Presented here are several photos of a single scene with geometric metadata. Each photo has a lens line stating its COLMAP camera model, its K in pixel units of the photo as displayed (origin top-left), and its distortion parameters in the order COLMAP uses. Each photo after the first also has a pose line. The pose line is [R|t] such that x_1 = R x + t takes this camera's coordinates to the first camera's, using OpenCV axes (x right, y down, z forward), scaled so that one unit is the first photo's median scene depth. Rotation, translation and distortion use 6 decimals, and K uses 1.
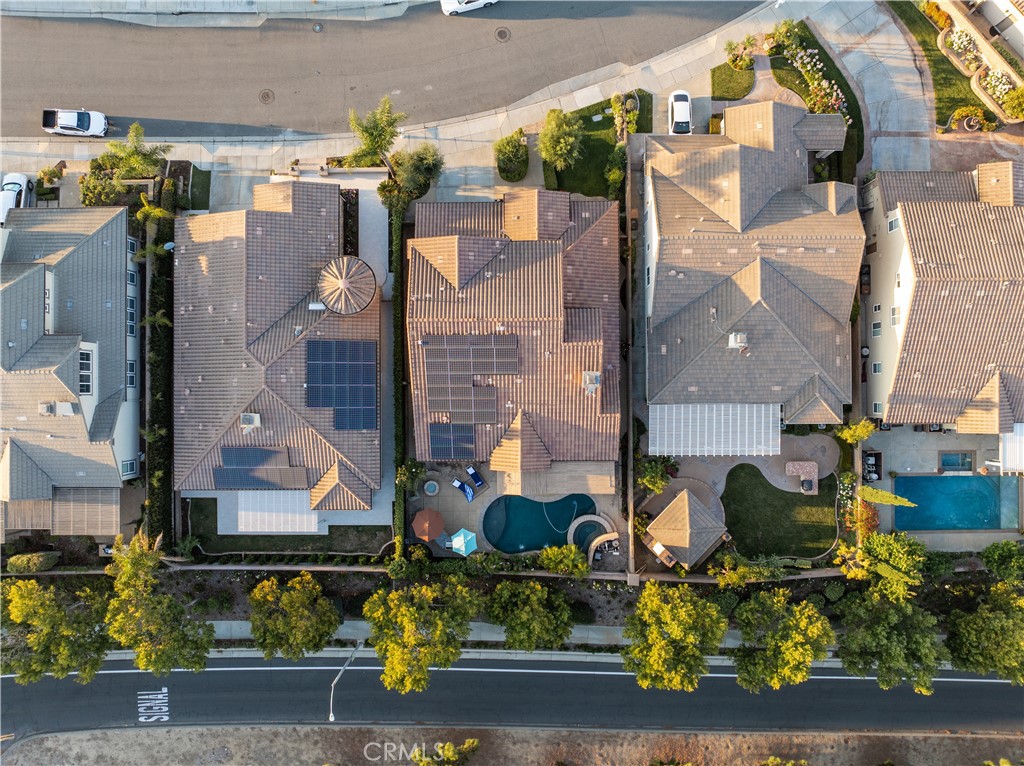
lens RADIAL K [[704.3, 0, 507.9], [0, 704.3, 380.0], [0, 0, 1]] dist [-0.037708, 0.003421]
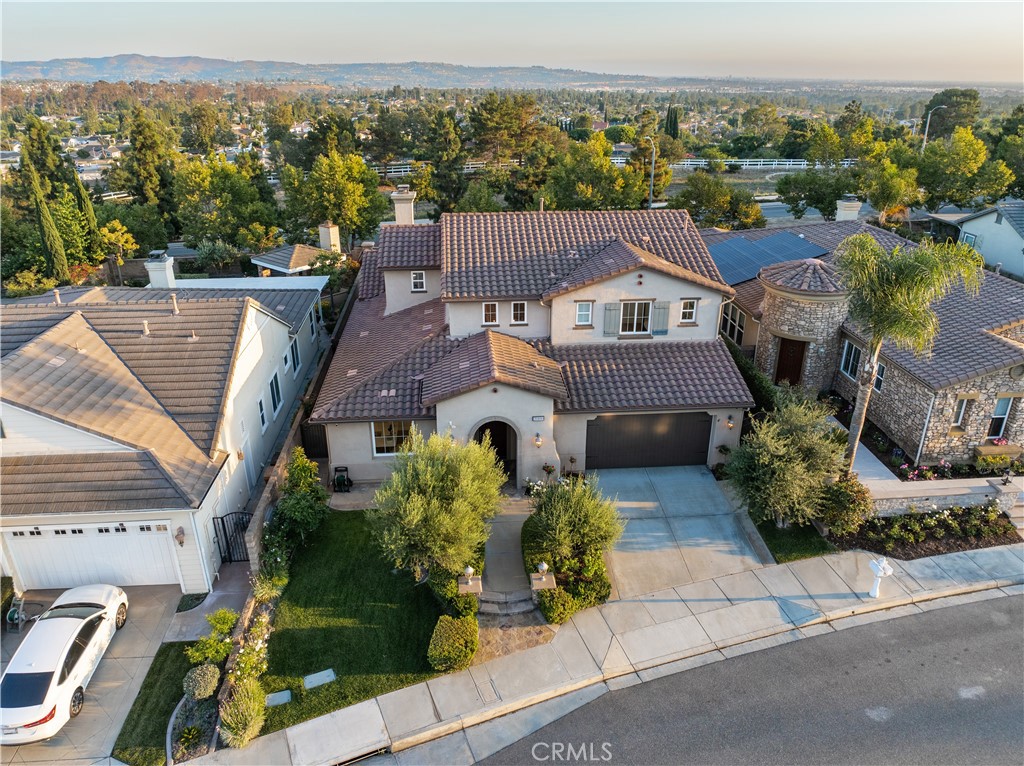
lens RADIAL K [[721.4, 0, 512.0], [0, 721.4, 383.0], [0, 0, 1]] dist [-0.041048, 0.007494]
pose [[-0.996644, 0.045221, -0.068227, 0.061698], [-0.080554, -0.393967, 0.915588, -0.686130], [0.014525, 0.918012, 0.396287, 0.823094]]
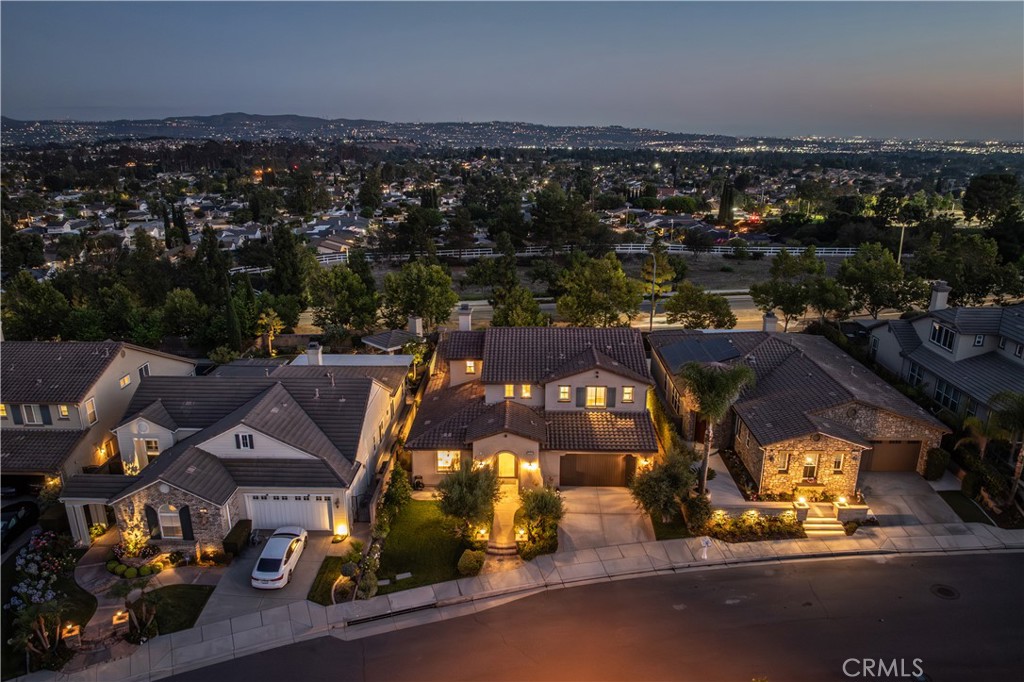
lens RADIAL K [[721.9, 0, 511.4], [0, 721.9, 362.1], [0, 0, 1]] dist [-0.032680, -0.003031]
pose [[-0.999630, 0.004171, 0.026894, 0.013073], [0.024361, -0.303408, 0.952549, -1.021571], [0.012133, 0.952852, 0.303194, 0.680828]]
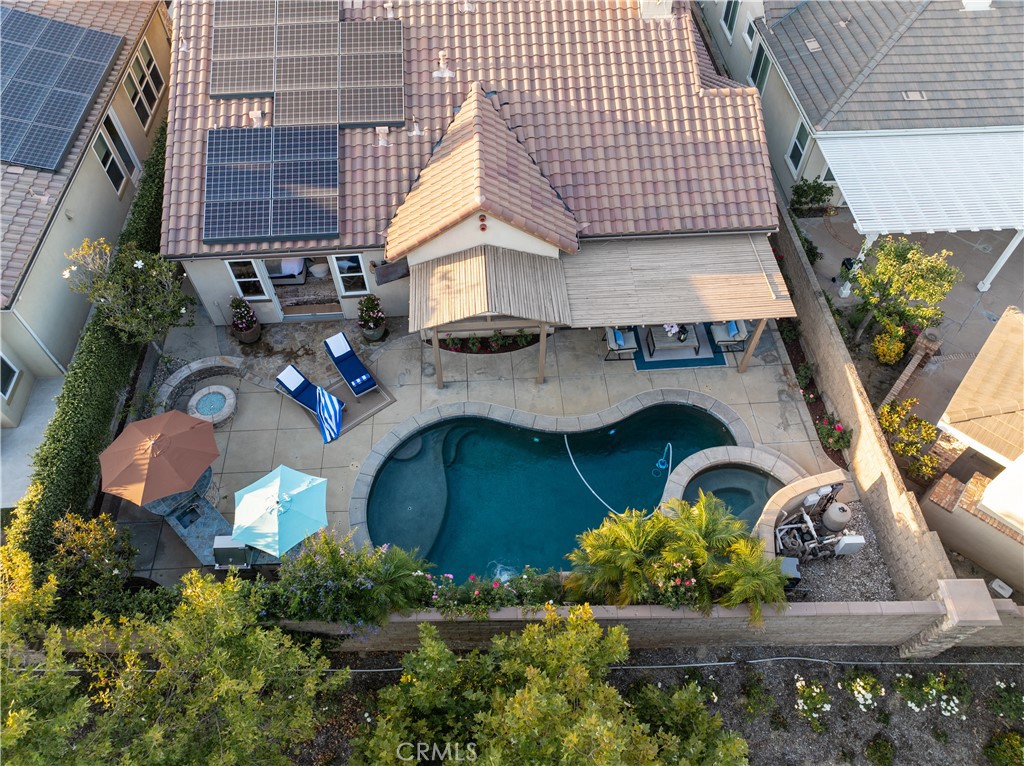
lens RADIAL K [[704.3, 0, 507.9], [0, 704.3, 380.0], [0, 0, 1]] dist [-0.037708, 0.003421]
pose [[0.998581, -0.040755, 0.034286, 0.015509], [0.052981, 0.825828, -0.561428, 0.343272], [-0.005433, 0.562448, 0.826815, 0.757997]]
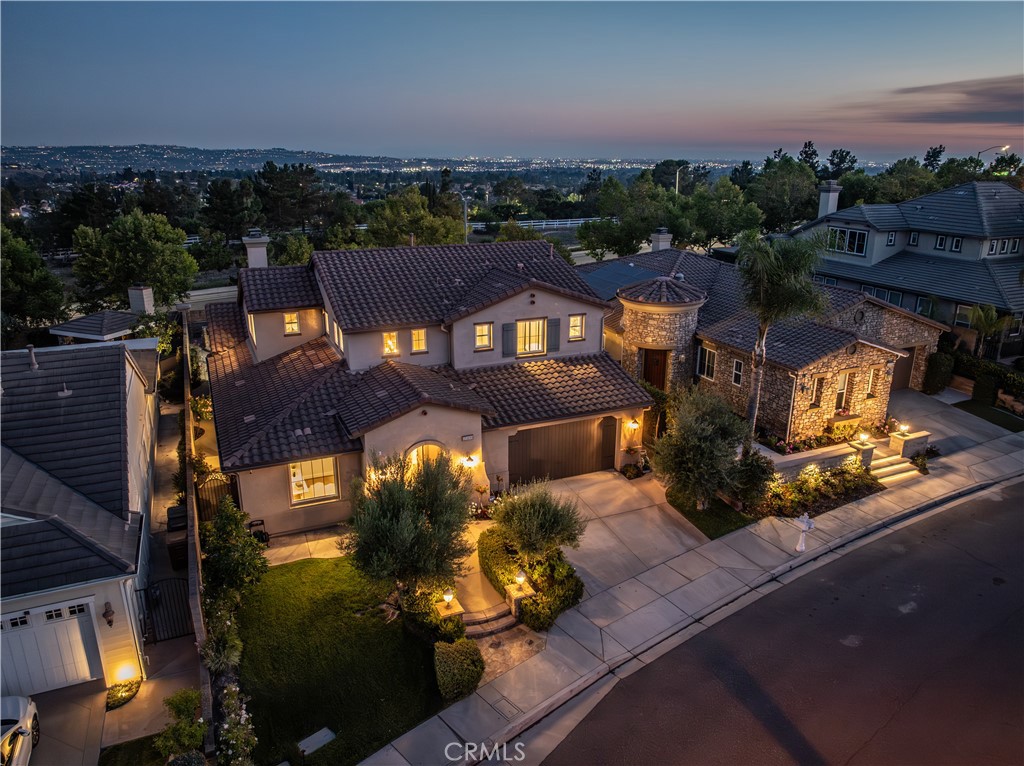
lens RADIAL K [[721.4, 0, 512.0], [0, 721.4, 383.0], [0, 0, 1]] dist [-0.041048, 0.007494]
pose [[-0.915150, 0.133159, -0.380484, 0.157757], [-0.402955, -0.275776, 0.872683, -0.672194], [0.011277, 0.951954, 0.306033, 0.855575]]
